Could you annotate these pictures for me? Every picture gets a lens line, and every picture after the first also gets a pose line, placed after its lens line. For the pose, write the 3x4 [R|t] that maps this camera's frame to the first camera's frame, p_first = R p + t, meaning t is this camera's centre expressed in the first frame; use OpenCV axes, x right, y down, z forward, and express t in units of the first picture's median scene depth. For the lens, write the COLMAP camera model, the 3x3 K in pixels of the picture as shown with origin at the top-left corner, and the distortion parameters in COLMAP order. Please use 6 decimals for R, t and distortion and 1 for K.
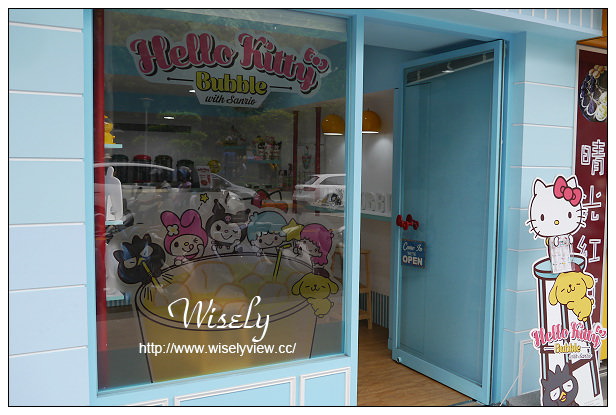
lens RADIAL K [[586.6, 0, 308.0], [0, 586.6, 207.5], [0, 0, 1]] dist [-0.014779, -0.010318]
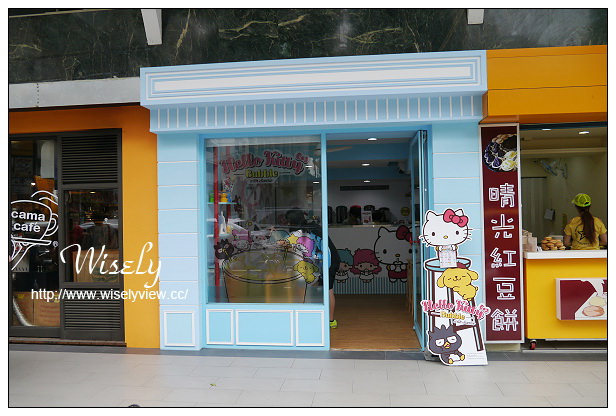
lens RADIAL K [[475.6, 0, 308.0], [0, 475.6, 208.0], [0, 0, 1]] dist [-0.001360, -0.000669]
pose [[0.810584, -0.038235, -0.584373, 0.892046], [-0.010015, 0.996815, -0.079113, 0.053438], [0.585537, 0.069981, 0.807619, -0.304899]]
